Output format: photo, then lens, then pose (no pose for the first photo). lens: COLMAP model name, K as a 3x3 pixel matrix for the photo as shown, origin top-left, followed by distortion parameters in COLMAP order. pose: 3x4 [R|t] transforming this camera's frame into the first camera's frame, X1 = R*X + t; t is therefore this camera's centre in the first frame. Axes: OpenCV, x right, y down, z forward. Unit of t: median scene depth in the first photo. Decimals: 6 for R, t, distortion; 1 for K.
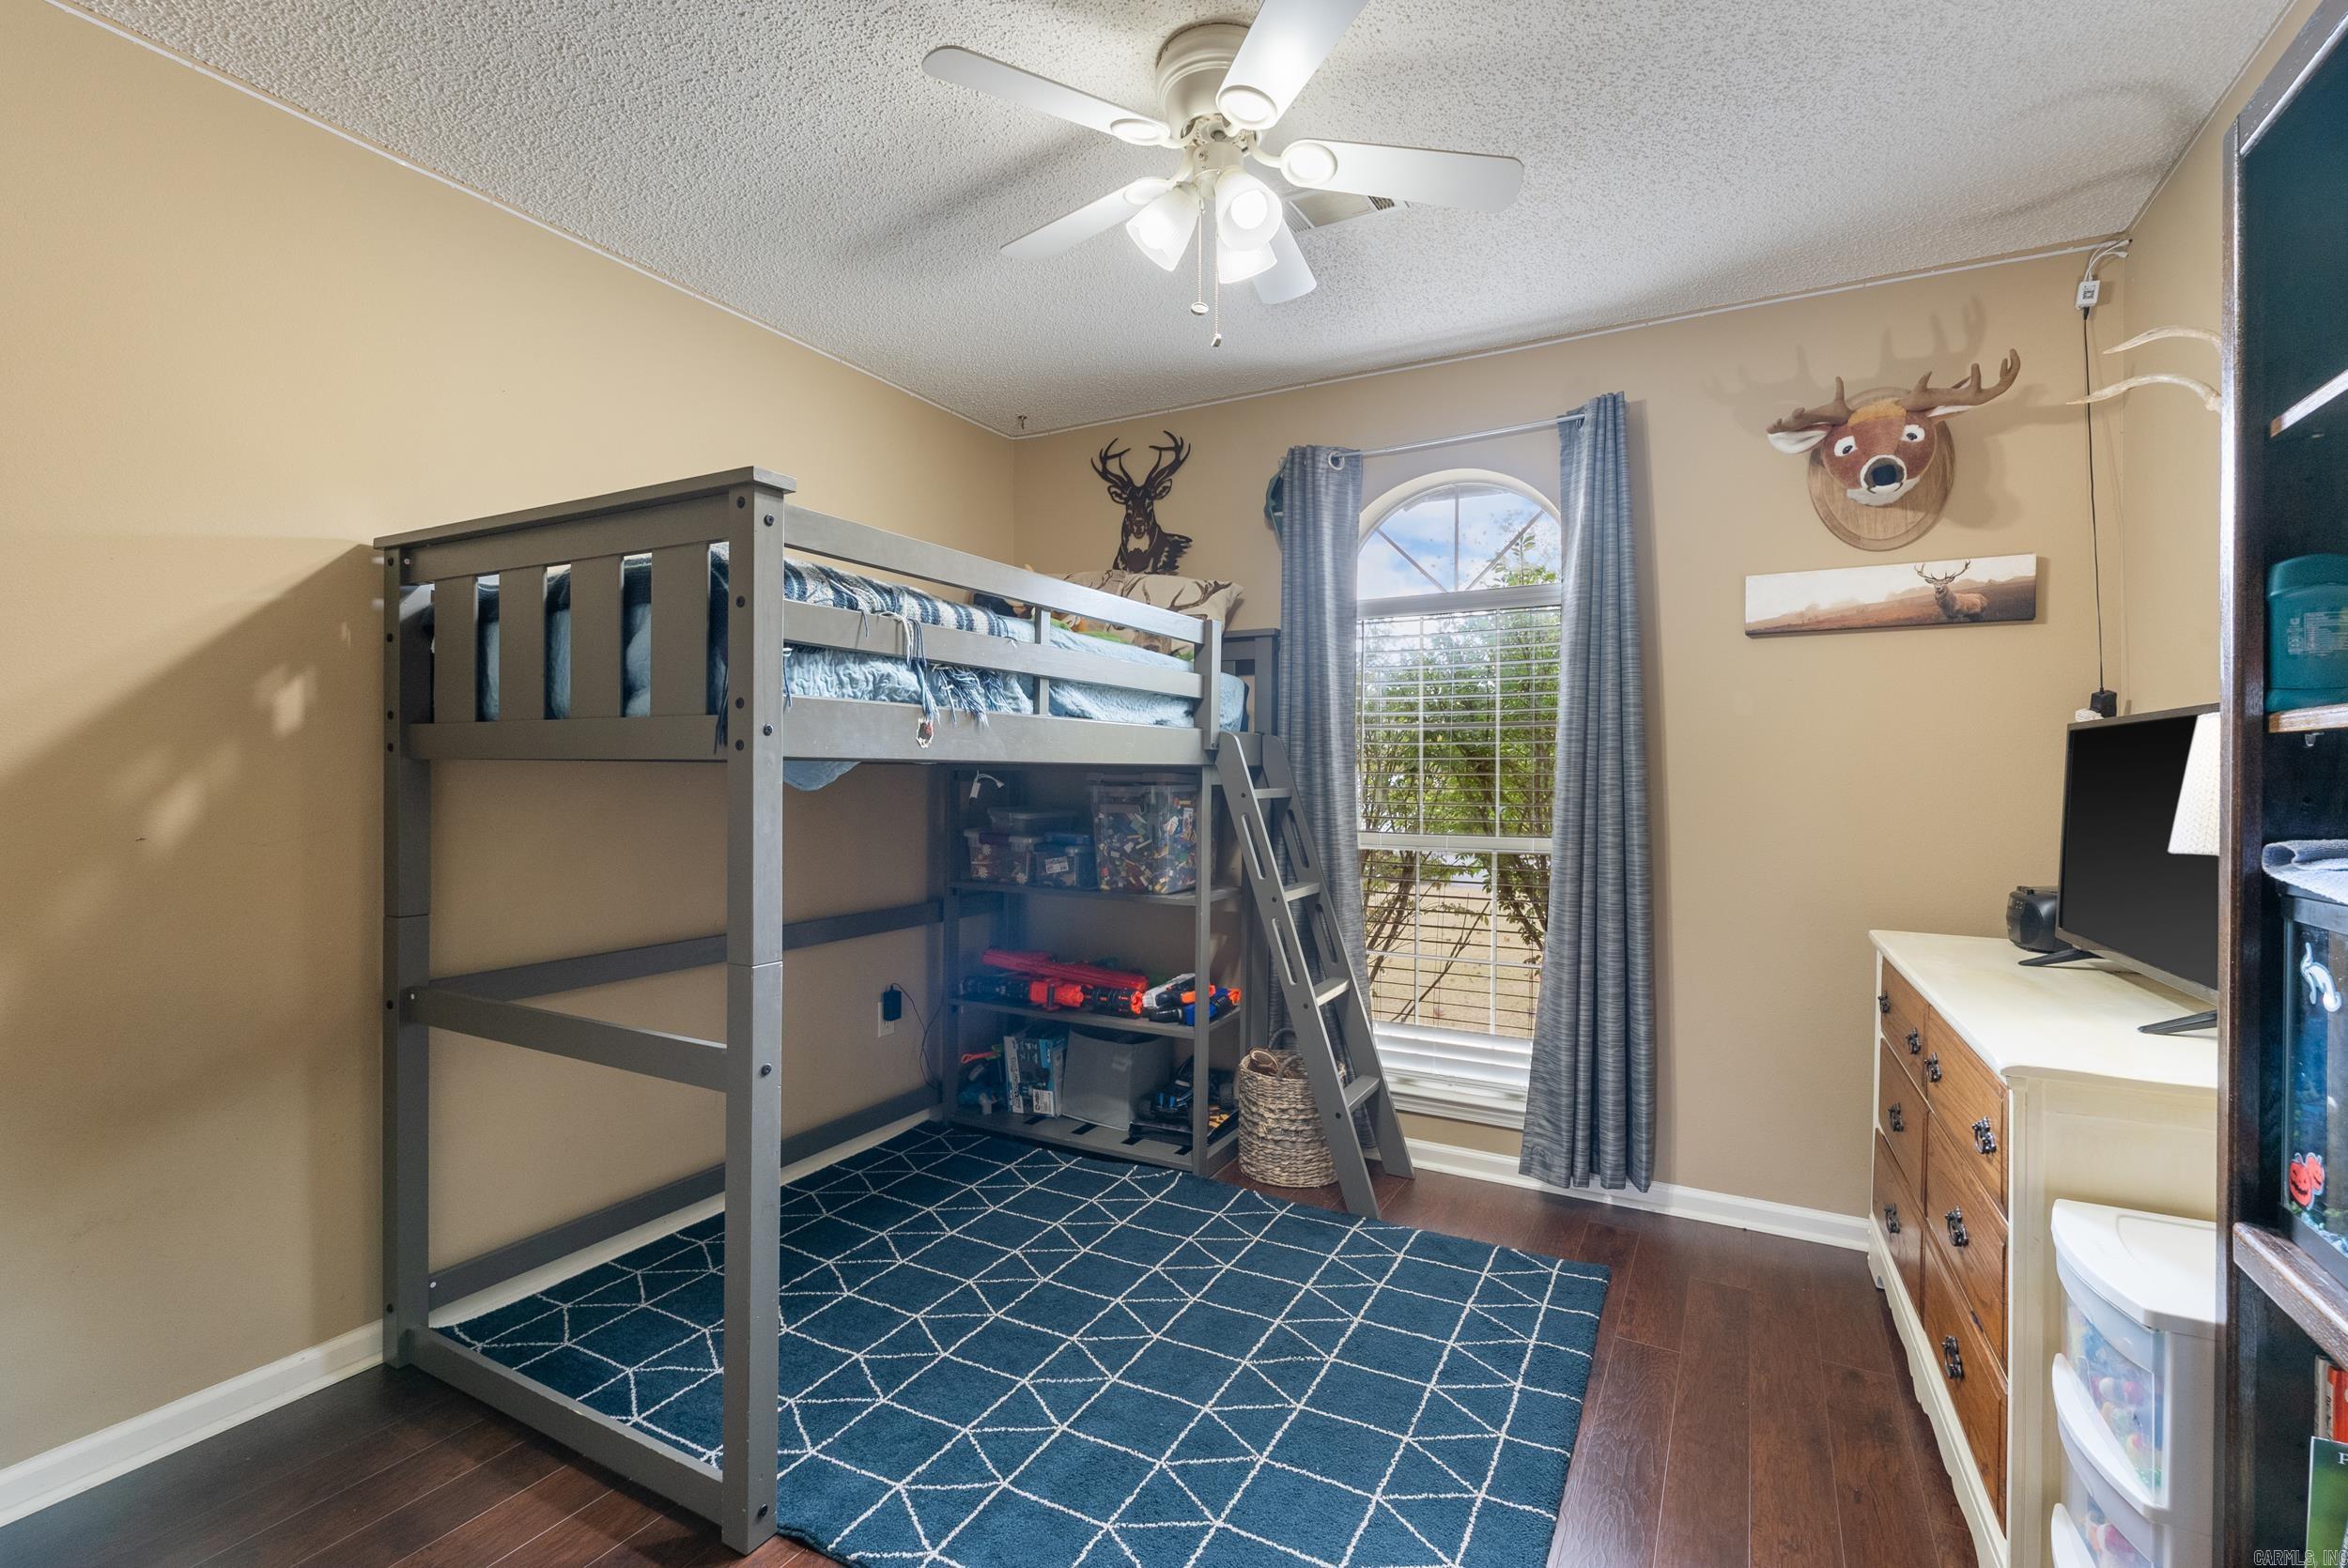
lens RADIAL K [[1045.5, 0, 1177.2], [0, 1045.5, 753.7], [0, 0, 1]] dist [-0.004574, 0.000661]
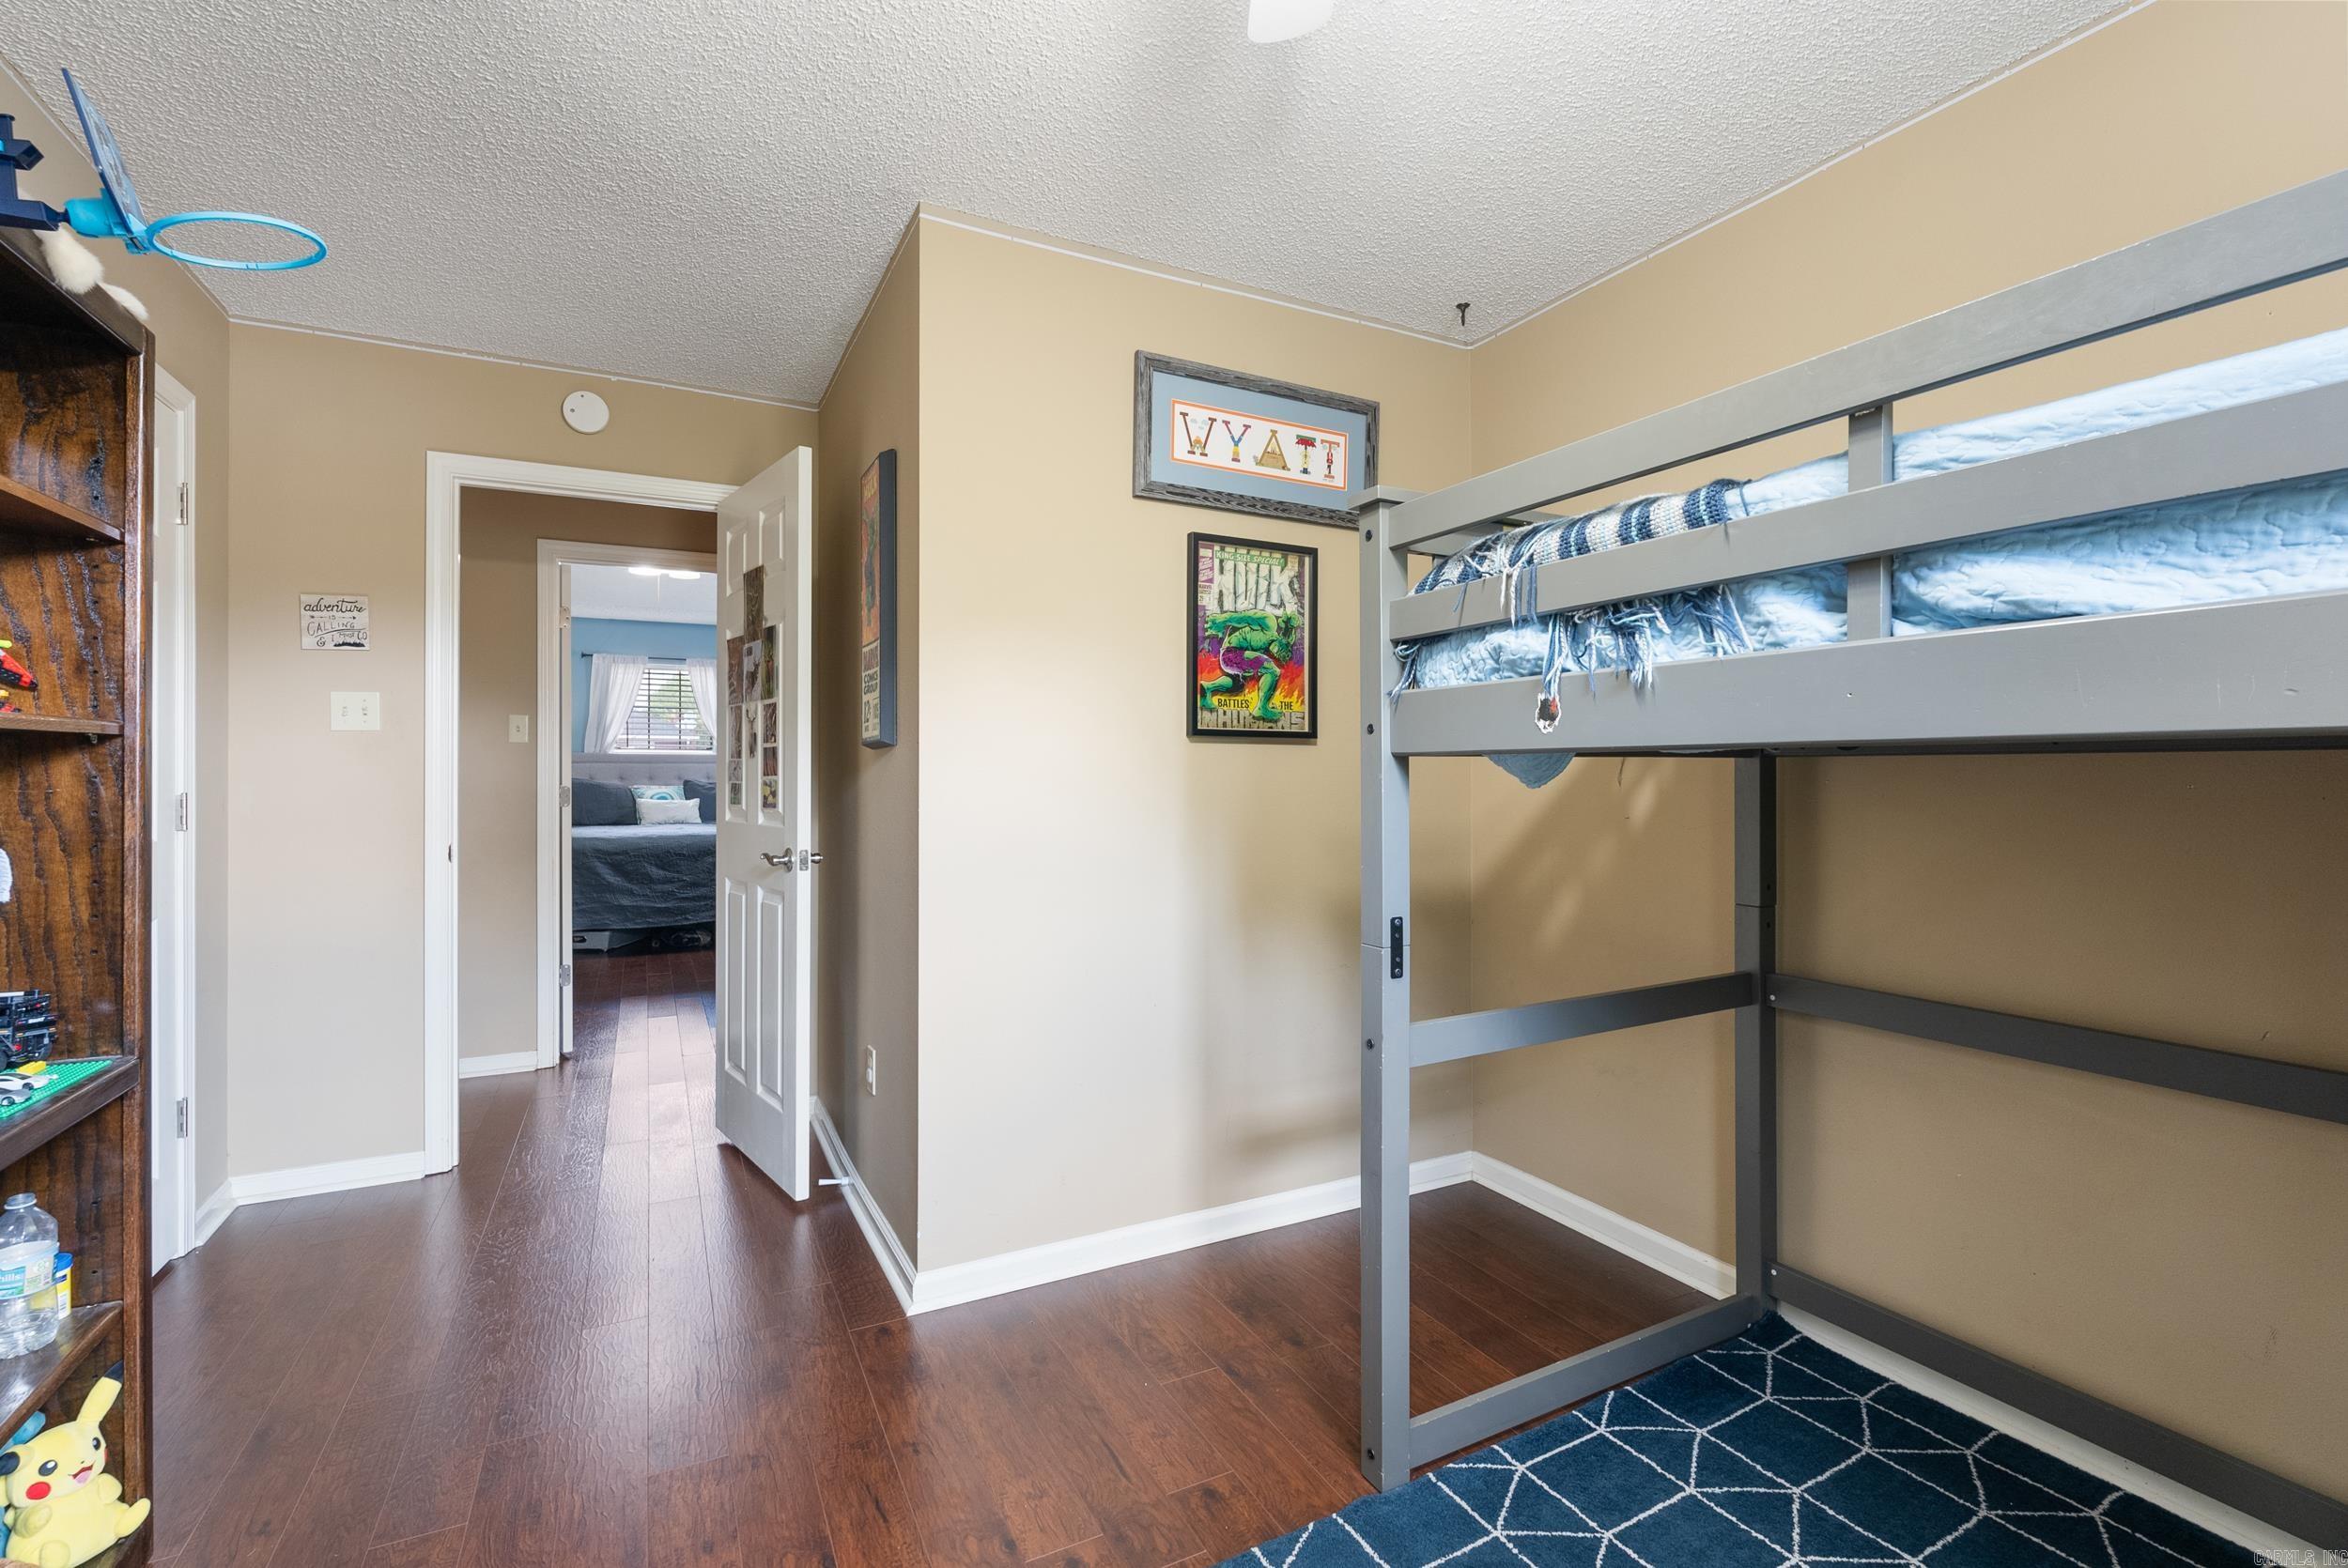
lens RADIAL K [[1045.5, 0, 1177.2], [0, 1045.5, 753.7], [0, 0, 1]] dist [-0.004574, 0.000661]
pose [[-0.574467, -0.018215, -0.818325, 0.485137], [0.011715, 0.999467, -0.030471, 0.026904], [0.818444, -0.027091, -0.573947, 1.164687]]
